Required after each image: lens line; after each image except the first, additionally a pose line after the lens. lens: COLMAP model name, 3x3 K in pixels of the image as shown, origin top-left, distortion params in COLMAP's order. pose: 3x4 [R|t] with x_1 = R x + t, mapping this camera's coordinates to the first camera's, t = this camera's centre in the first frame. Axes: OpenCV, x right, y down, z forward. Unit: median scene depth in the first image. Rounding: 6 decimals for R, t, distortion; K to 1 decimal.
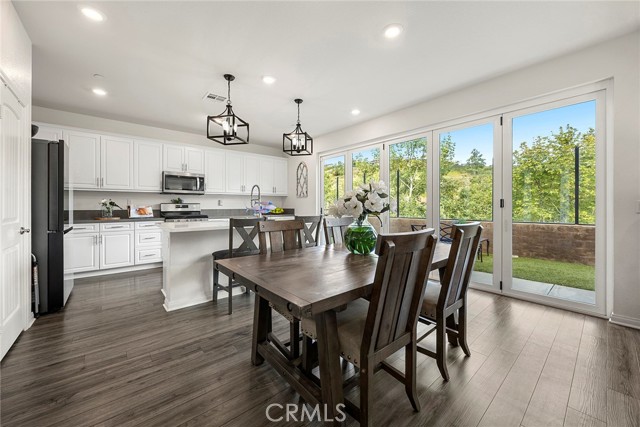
lens RADIAL K [[248.5, 0, 318.4], [0, 248.5, 207.4], [0, 0, 1]] dist [0.002183, -0.000943]
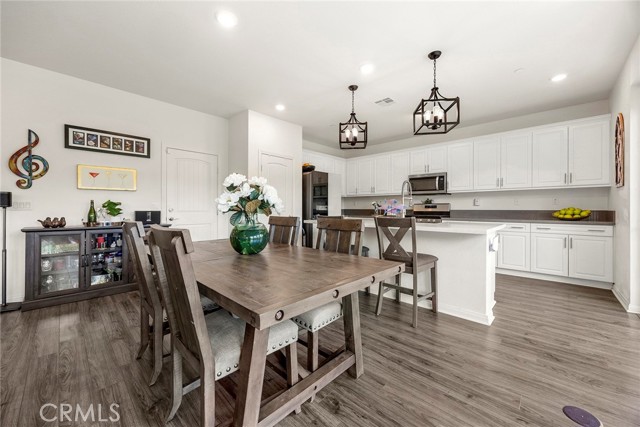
lens RADIAL K [[248.5, 0, 319.7], [0, 248.5, 211.6], [0, 0, 1]] dist [0.002183, -0.000943]
pose [[0.102249, 0.015540, -0.994637, 0.428627], [-0.004374, 0.999875, 0.015172, 0.003202], [0.994749, 0.002800, 0.102304, 0.438240]]
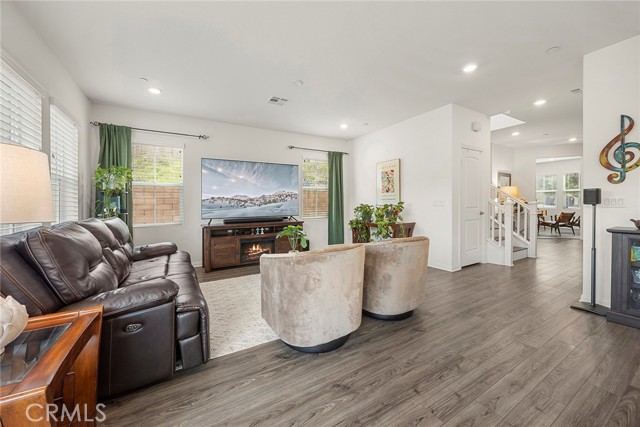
lens RADIAL K [[248.5, 0, 320.8], [0, 248.5, 204.8], [0, 0, 1]] dist [0.002183, -0.000943]
pose [[-0.986779, 0.016076, 0.161272, 0.311176], [0.017210, 0.999836, 0.005639, -0.006771], [-0.161155, 0.008340, -0.986894, 0.423058]]
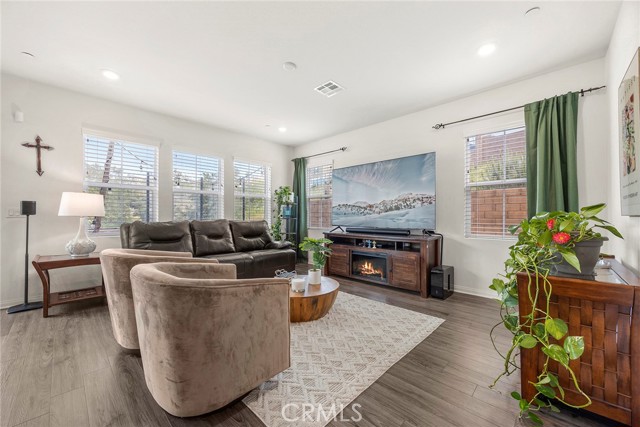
lens RADIAL K [[248.5, 0, 316.7], [0, 248.5, 212.3], [0, 0, 1]] dist [0.002183, -0.000943]
pose [[-0.091852, 0.014548, 0.995666, -0.057305], [0.000026, 0.999893, -0.014607, 0.005120], [-0.995773, -0.001316, -0.091842, -0.206641]]
